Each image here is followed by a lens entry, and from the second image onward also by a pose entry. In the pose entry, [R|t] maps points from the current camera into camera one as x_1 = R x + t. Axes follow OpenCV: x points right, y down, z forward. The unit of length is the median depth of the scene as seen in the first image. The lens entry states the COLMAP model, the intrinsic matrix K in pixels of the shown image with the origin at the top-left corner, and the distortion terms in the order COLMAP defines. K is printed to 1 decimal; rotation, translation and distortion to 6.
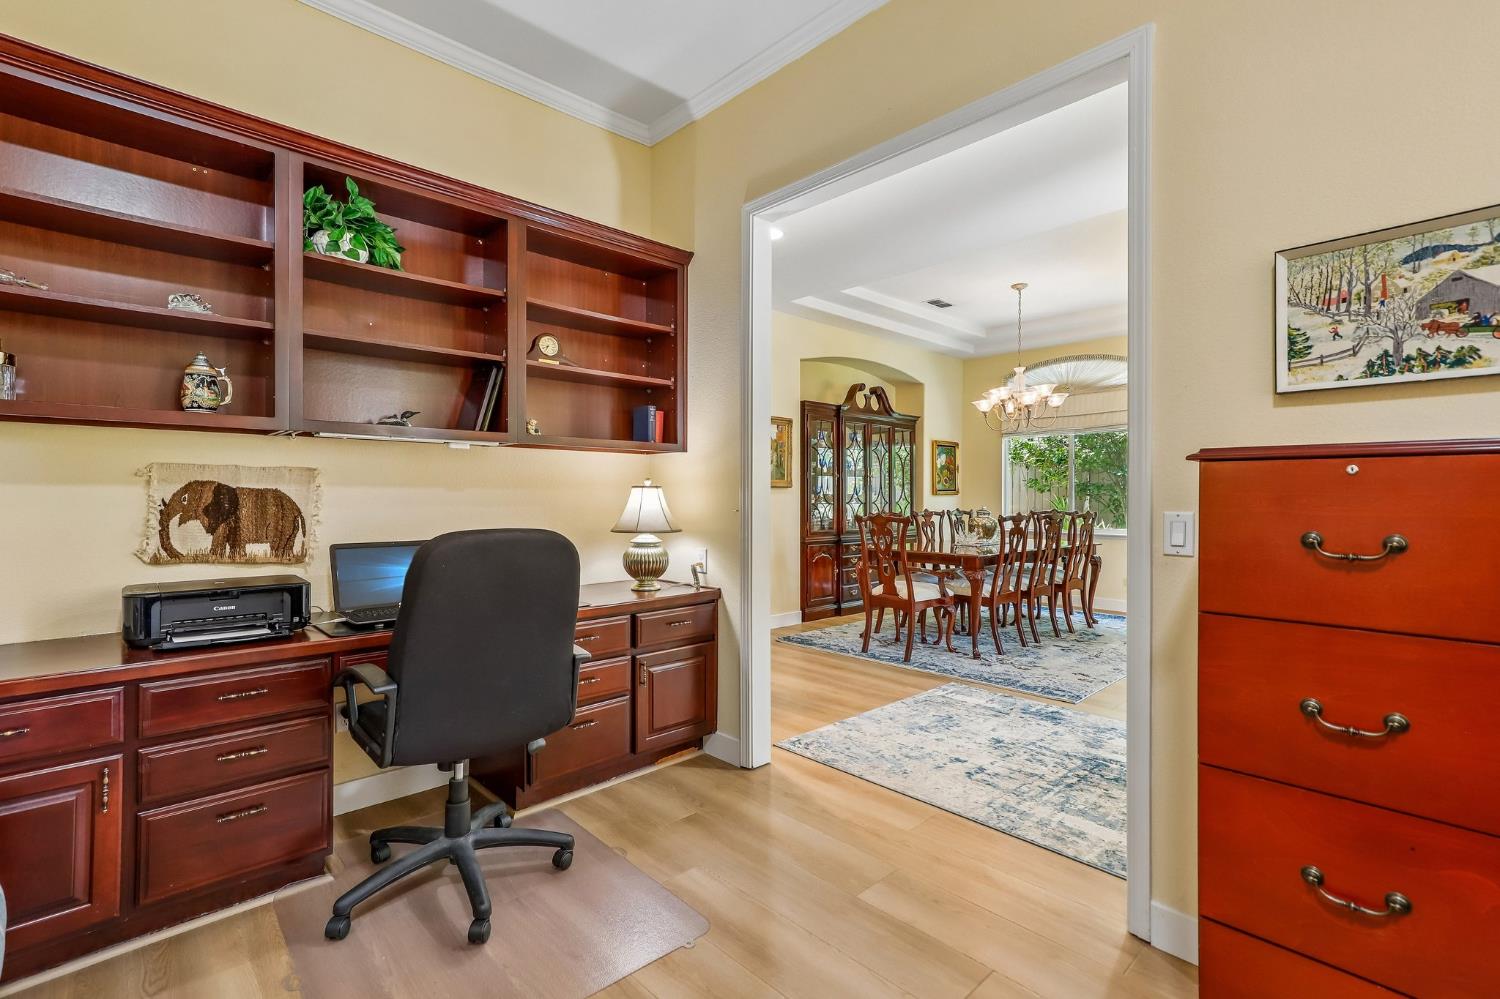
lens RADIAL K [[697.8, 0, 747.1], [0, 697.8, 493.9], [0, 0, 1]] dist [-0.002539, 0.000360]
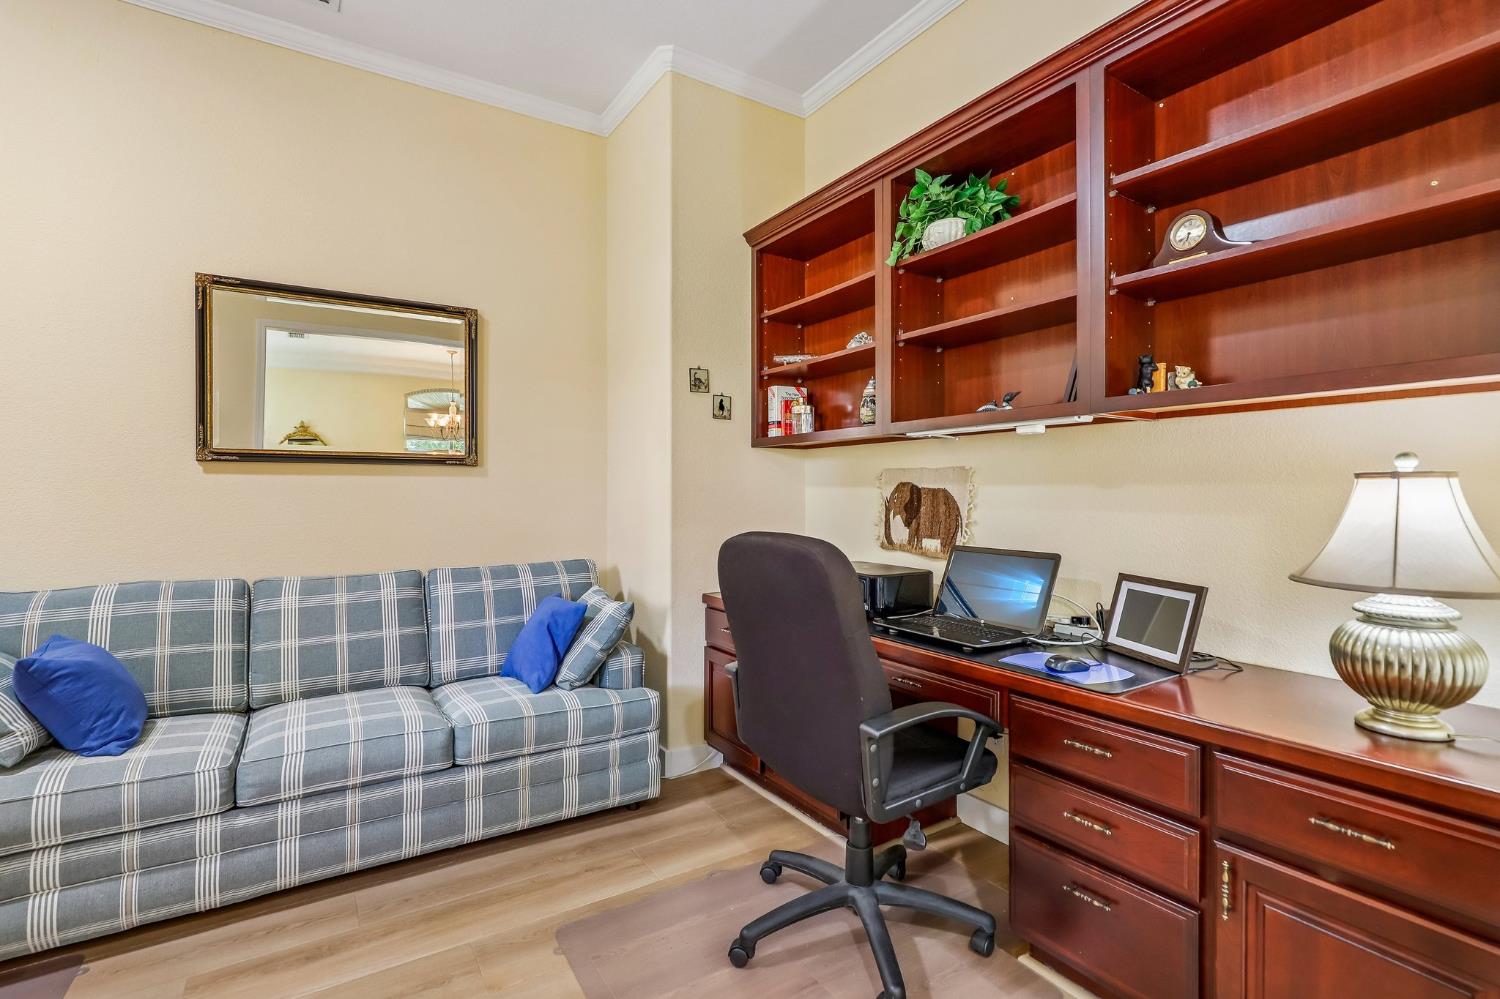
lens RADIAL K [[697.8, 0, 747.1], [0, 697.8, 493.9], [0, 0, 1]] dist [-0.002539, 0.000360]
pose [[-0.205765, -0.001194, -0.978601, 0.417065], [-0.003013, 0.999995, -0.000586, 0.002578], [0.978597, 0.002828, -0.205767, 0.950263]]
